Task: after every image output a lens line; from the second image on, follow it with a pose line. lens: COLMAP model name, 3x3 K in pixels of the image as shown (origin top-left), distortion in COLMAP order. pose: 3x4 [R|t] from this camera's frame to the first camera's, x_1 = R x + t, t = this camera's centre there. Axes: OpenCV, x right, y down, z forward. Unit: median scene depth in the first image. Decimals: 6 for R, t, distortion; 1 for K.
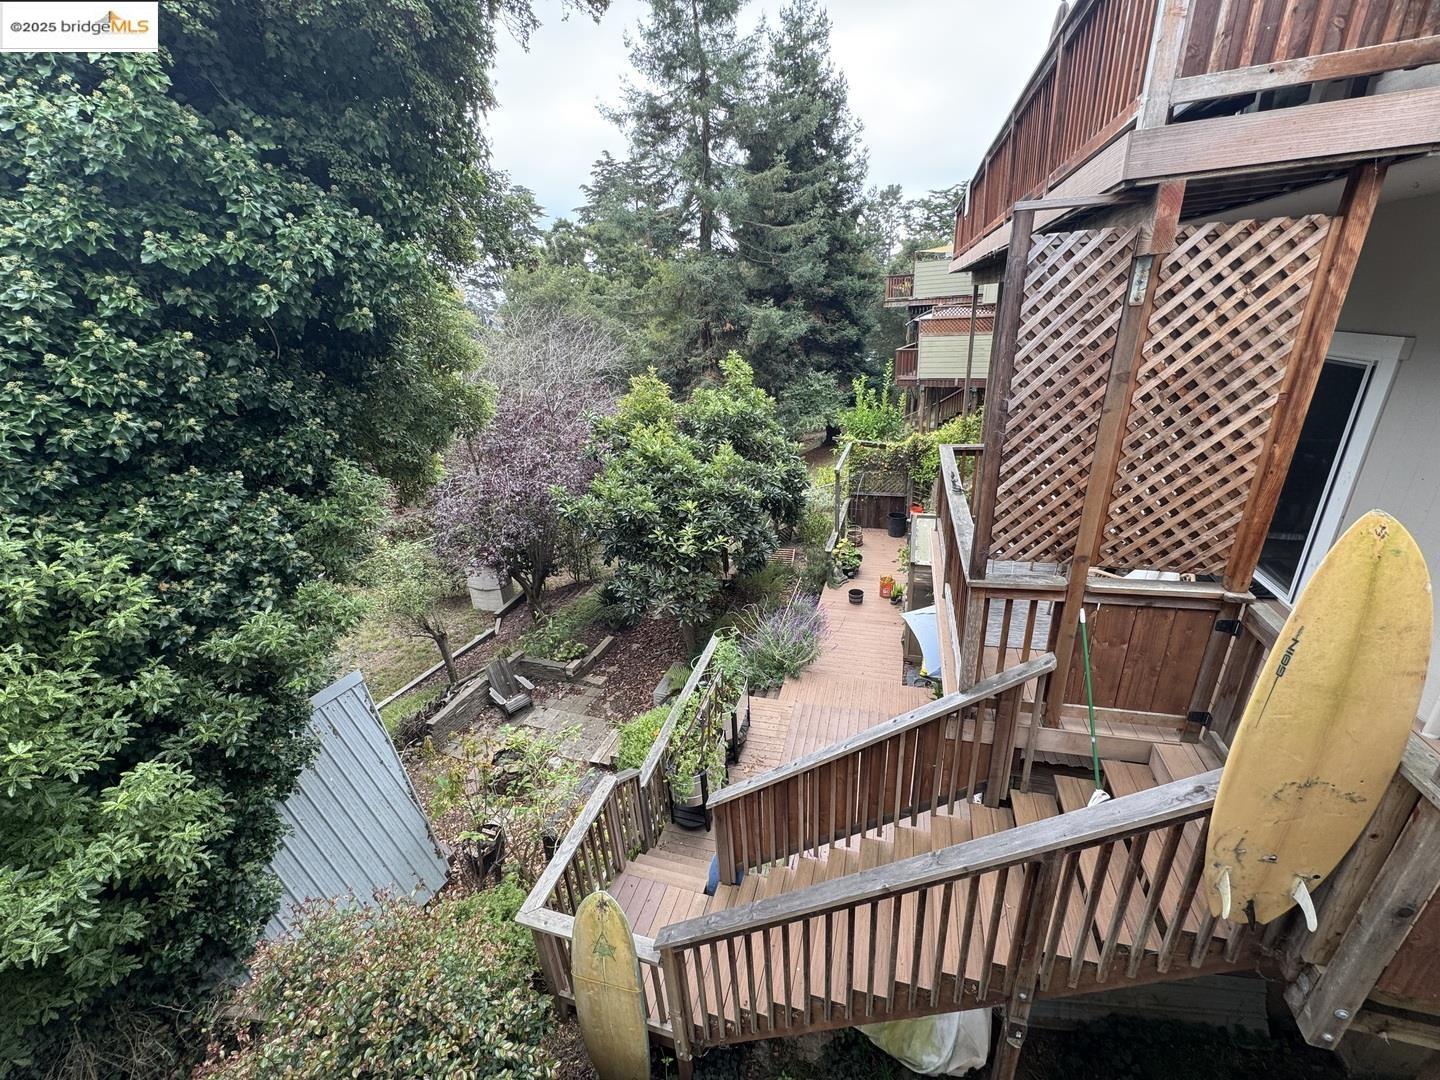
lens RADIAL K [[571.1, 0, 718.6], [0, 571.1, 543.6], [0, 0, 1]] dist [-0.001992, -0.000309]
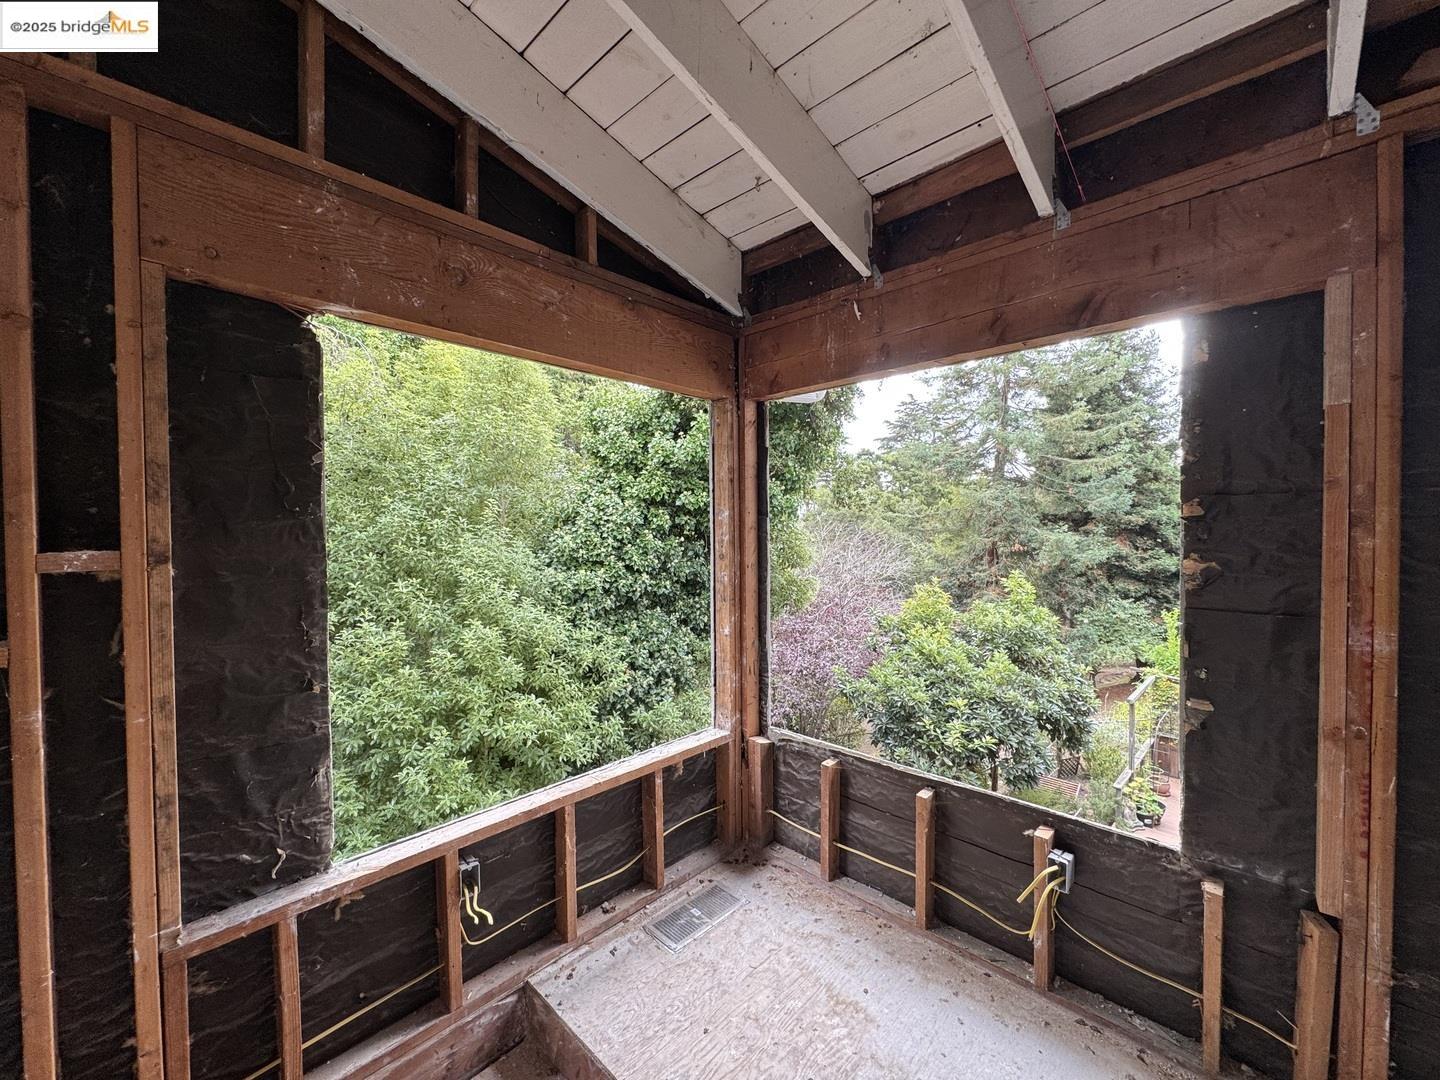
lens RADIAL K [[571.1, 0, 726.1], [0, 571.1, 540.0], [0, 0, 1]] dist [-0.001992, -0.000309]
pose [[0.893023, 0.065654, -0.445196, 0.012512], [-0.215733, 0.930668, -0.295492, 0.048983], [0.394930, 0.359925, 0.845272, -0.160623]]
